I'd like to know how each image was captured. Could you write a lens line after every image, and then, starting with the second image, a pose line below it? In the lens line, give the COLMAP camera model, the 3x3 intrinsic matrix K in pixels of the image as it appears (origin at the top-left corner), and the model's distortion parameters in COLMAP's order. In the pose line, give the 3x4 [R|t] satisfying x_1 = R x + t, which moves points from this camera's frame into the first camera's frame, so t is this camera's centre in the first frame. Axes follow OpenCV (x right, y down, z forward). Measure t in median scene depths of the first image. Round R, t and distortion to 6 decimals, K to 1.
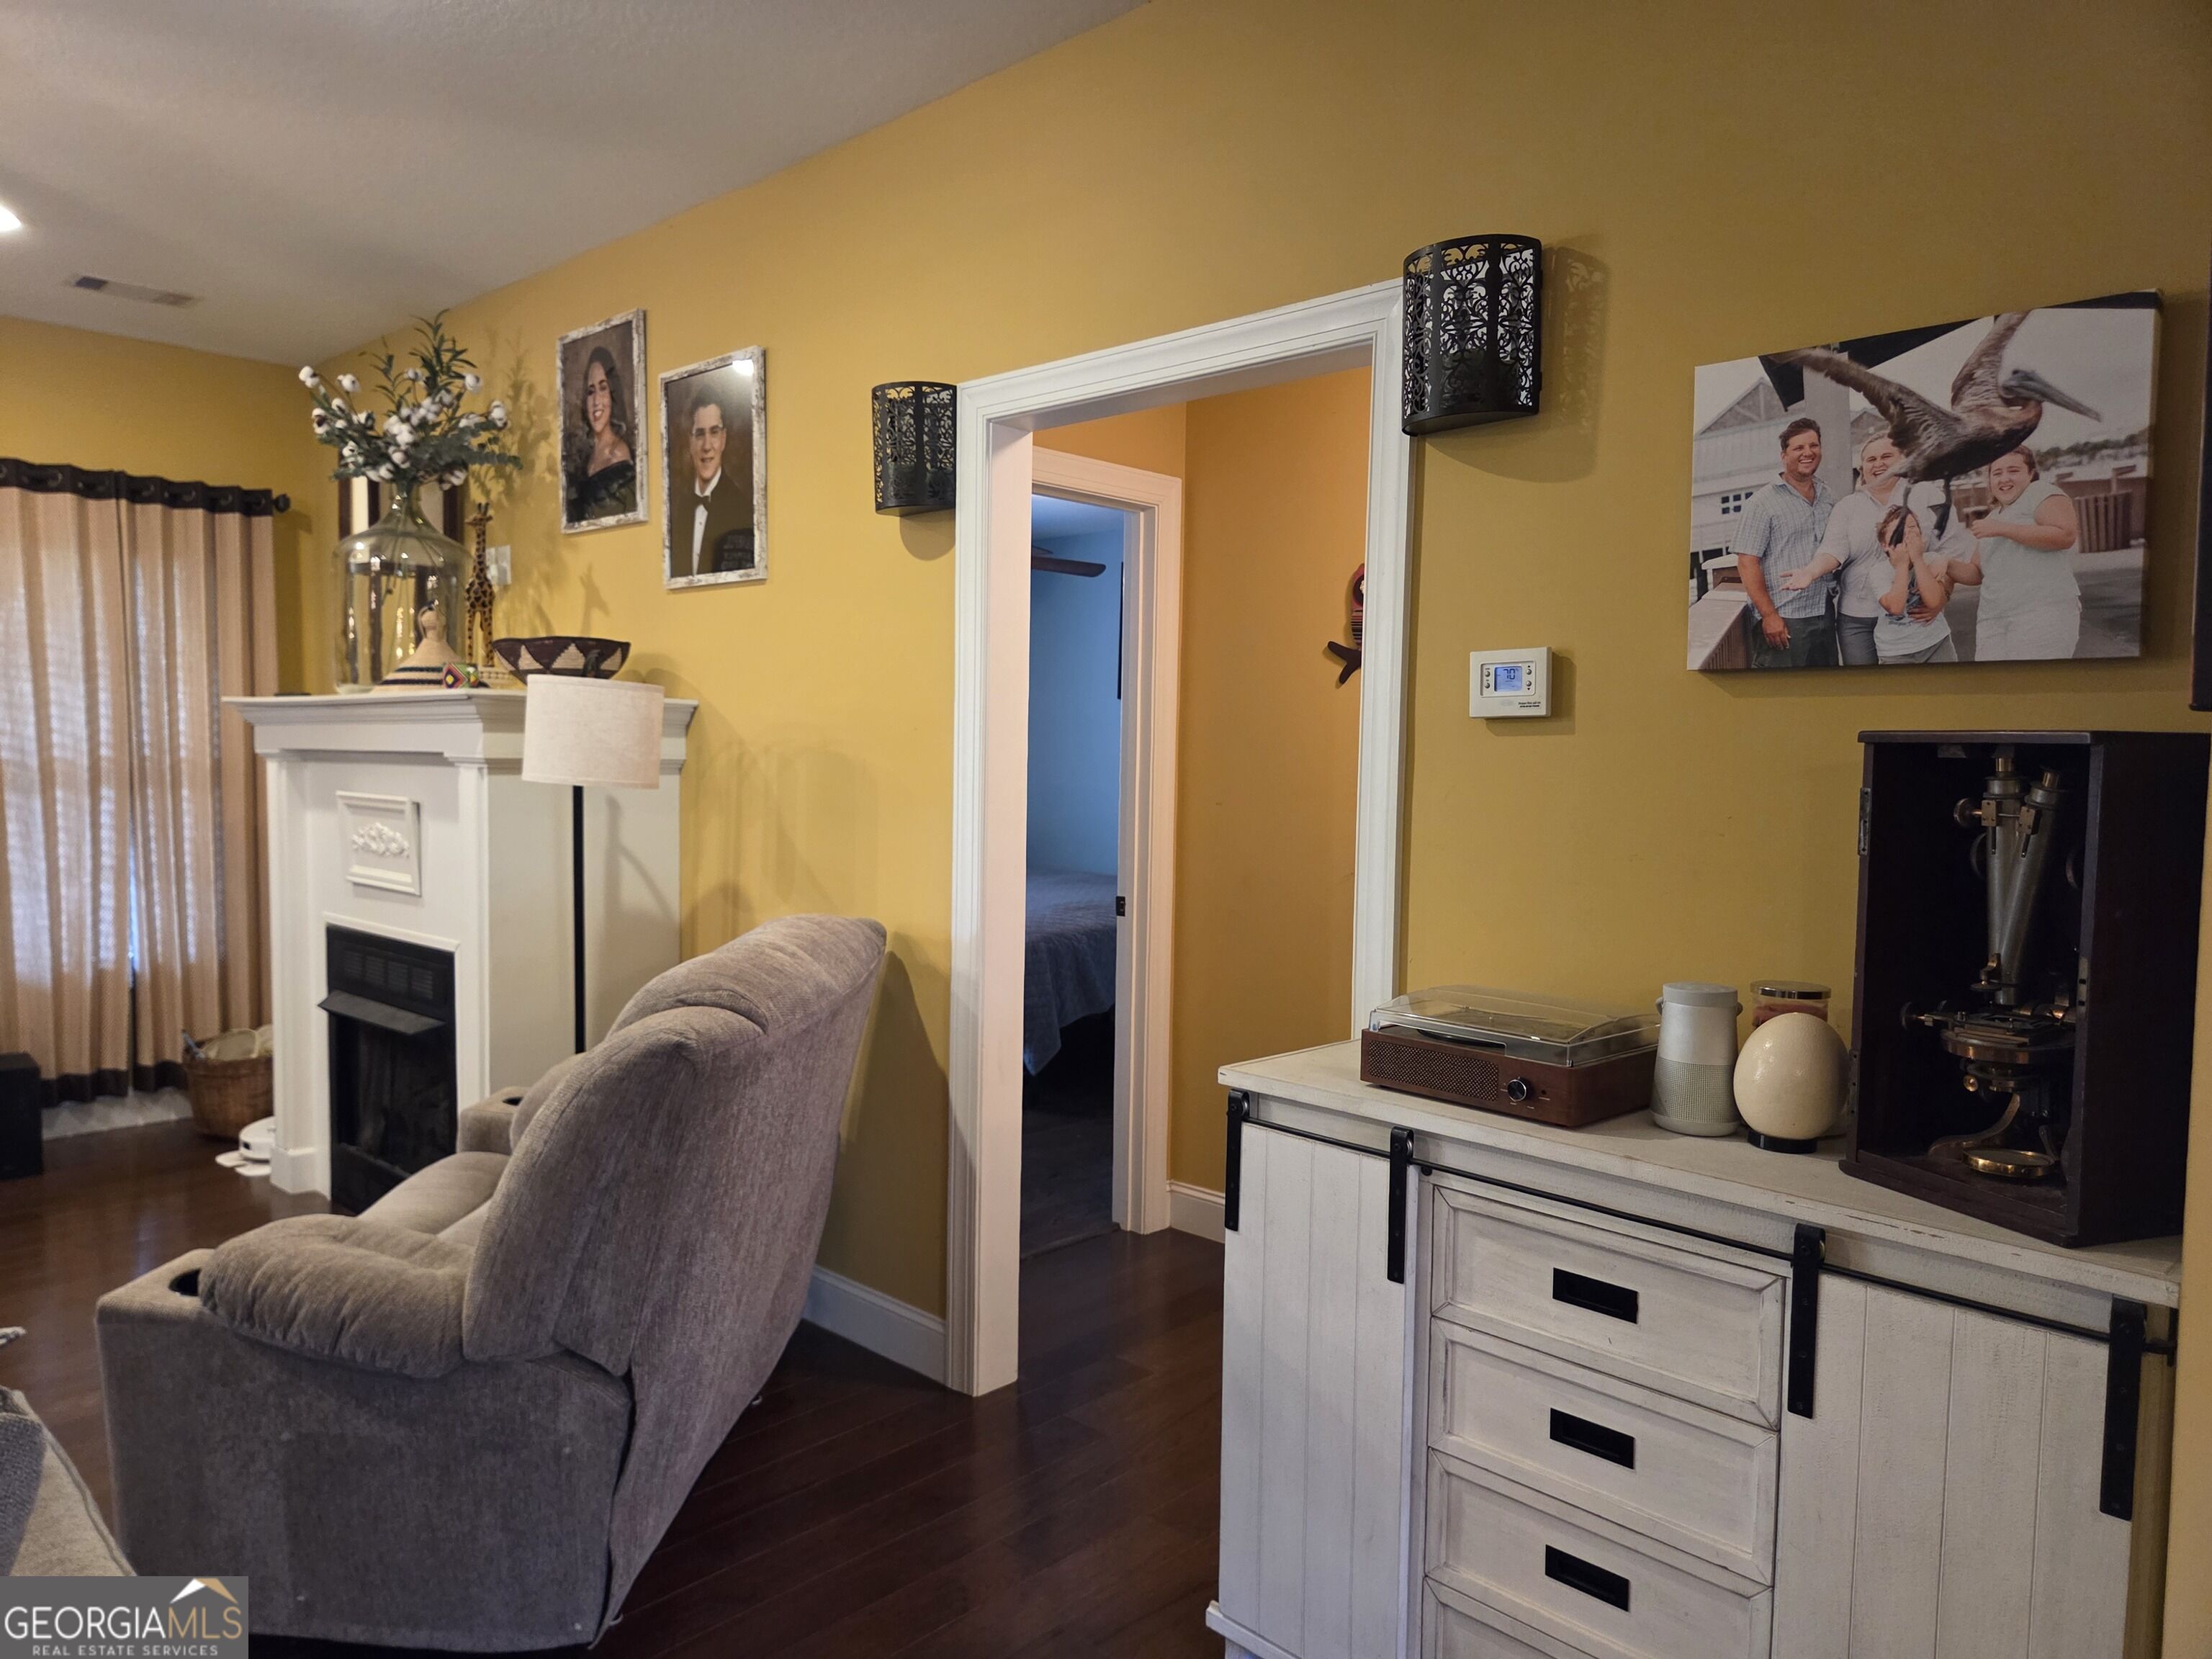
lens RADIAL K [[1486.7, 0, 1077.8], [0, 1486.7, 831.3], [0, 0, 1]] dist [0.070255, -0.060112]
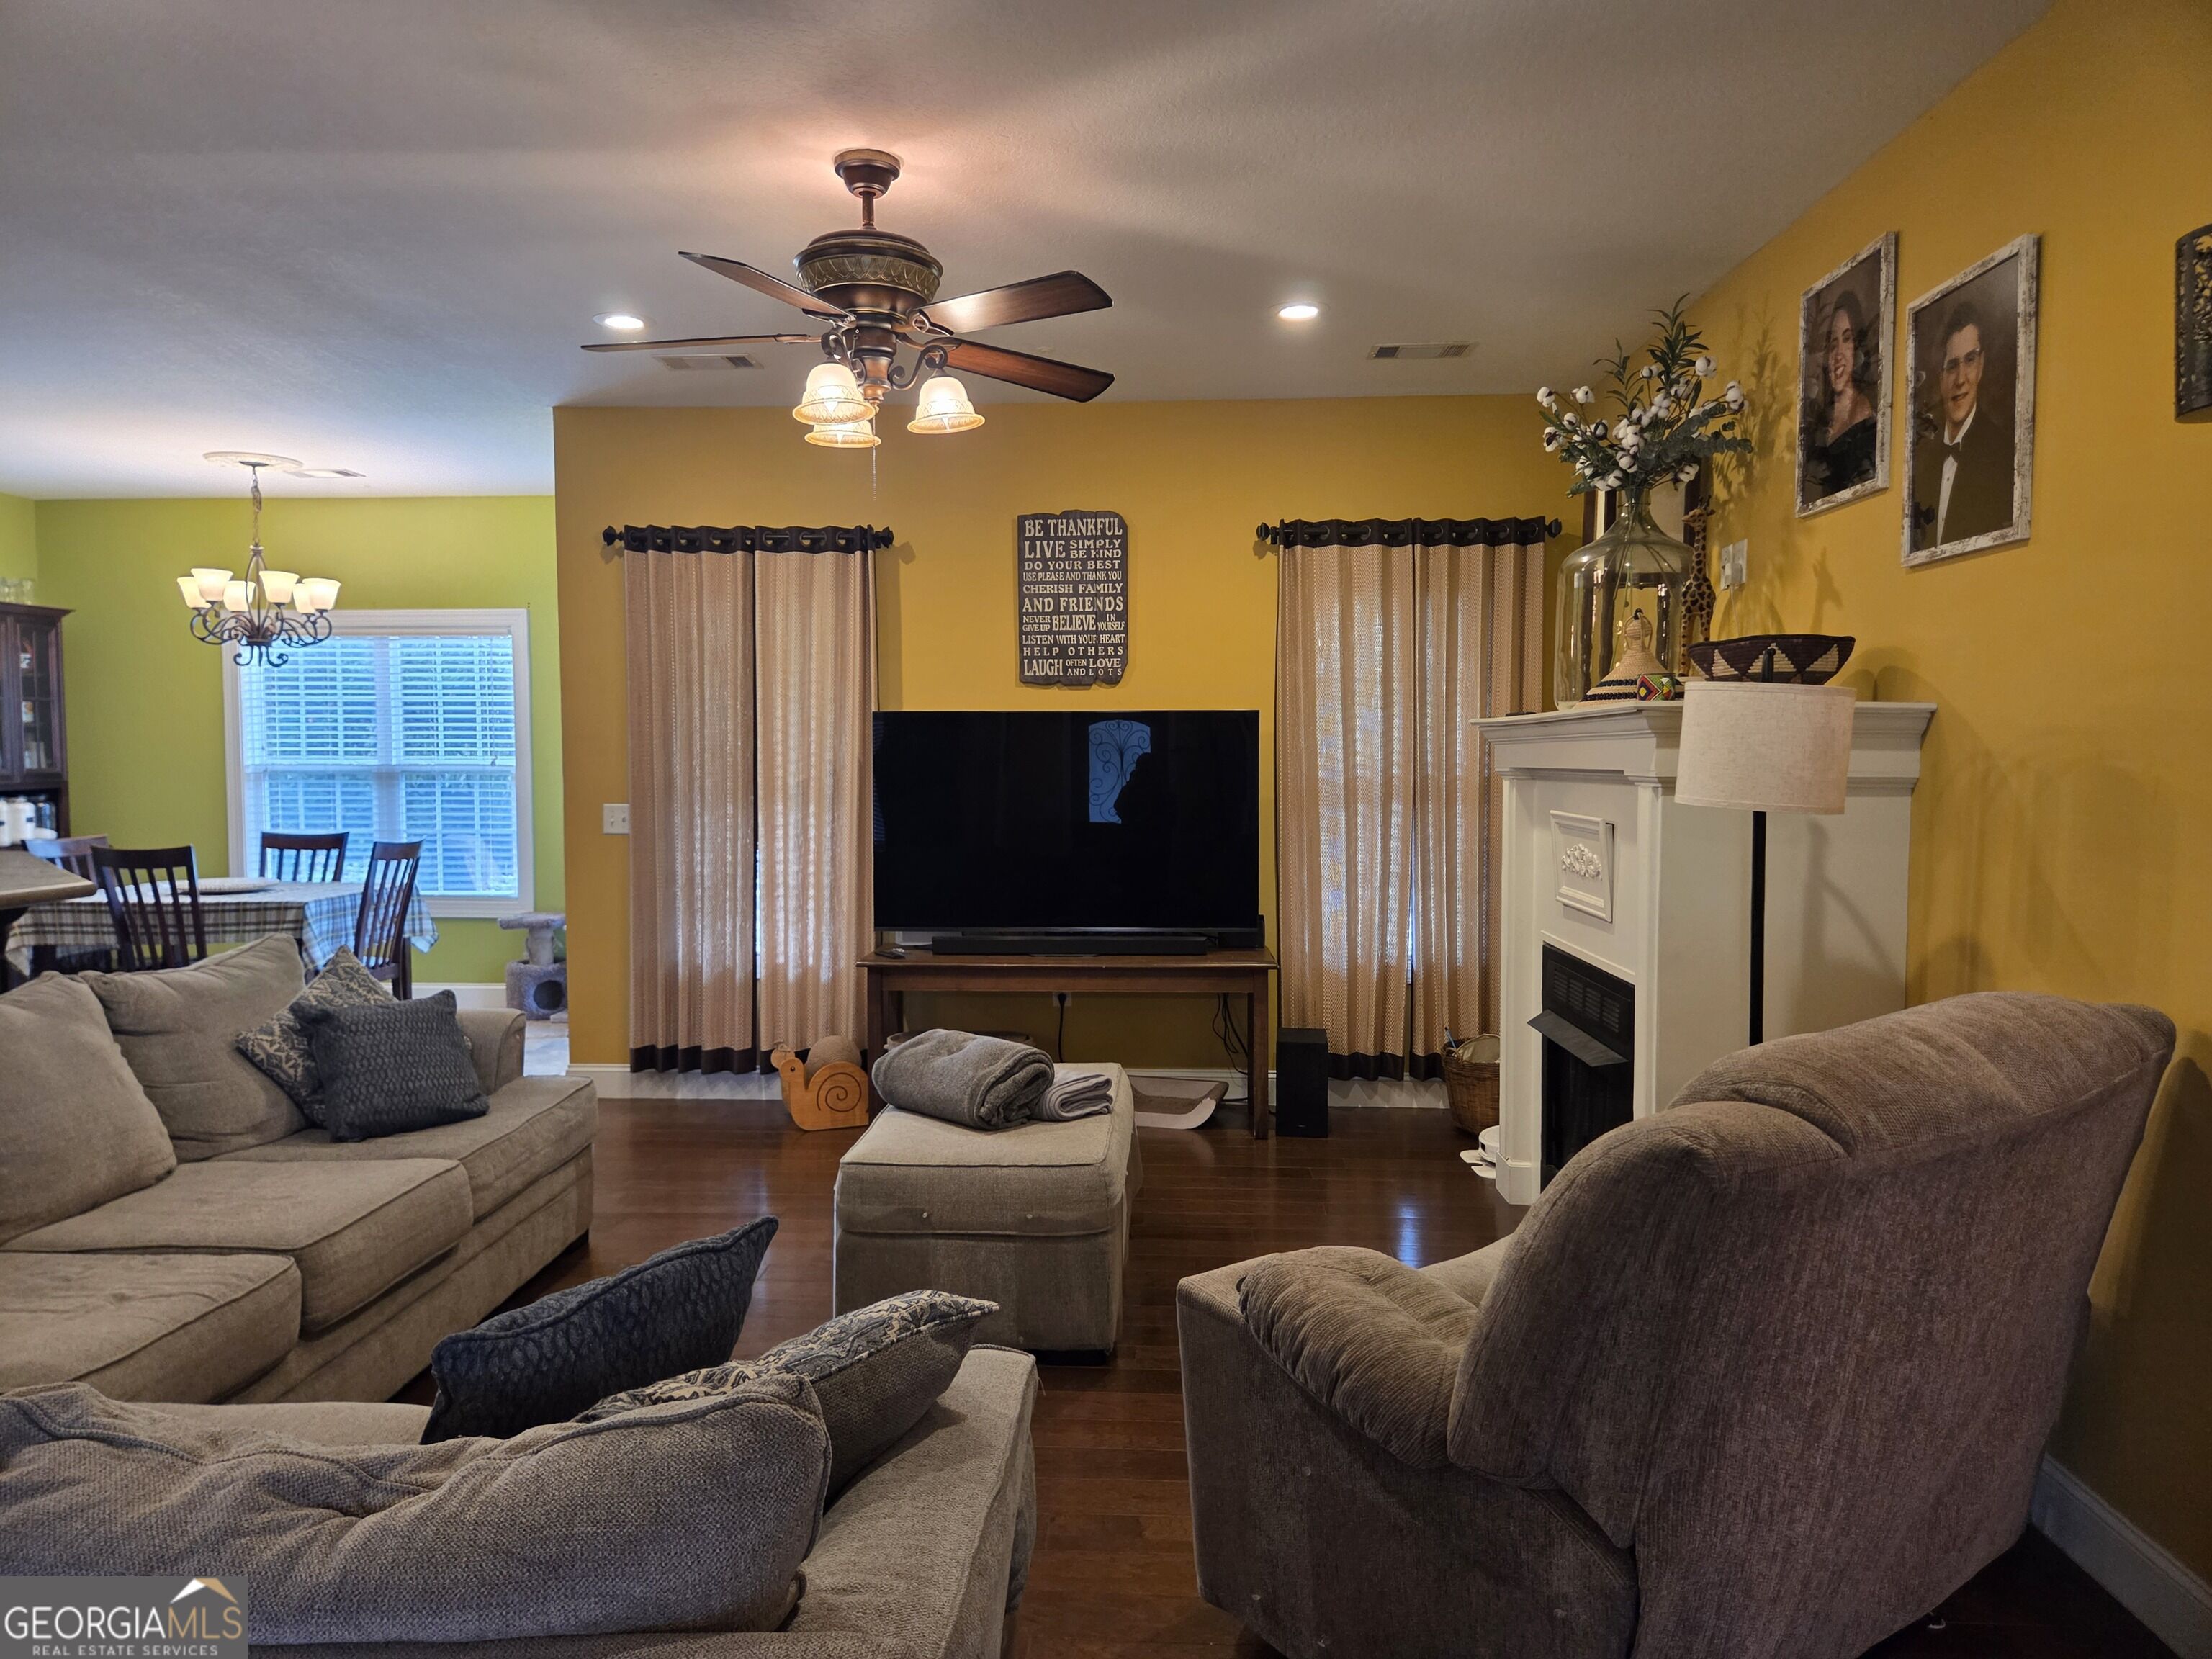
lens RADIAL K [[1486.7, 0, 1077.8], [0, 1486.7, 831.3], [0, 0, 1]] dist [0.070255, -0.060112]
pose [[0.653581, 0.028451, -0.756322, 0.054384], [-0.036518, 0.999315, 0.006035, -0.007506], [0.755975, 0.023675, 0.654172, 0.126389]]
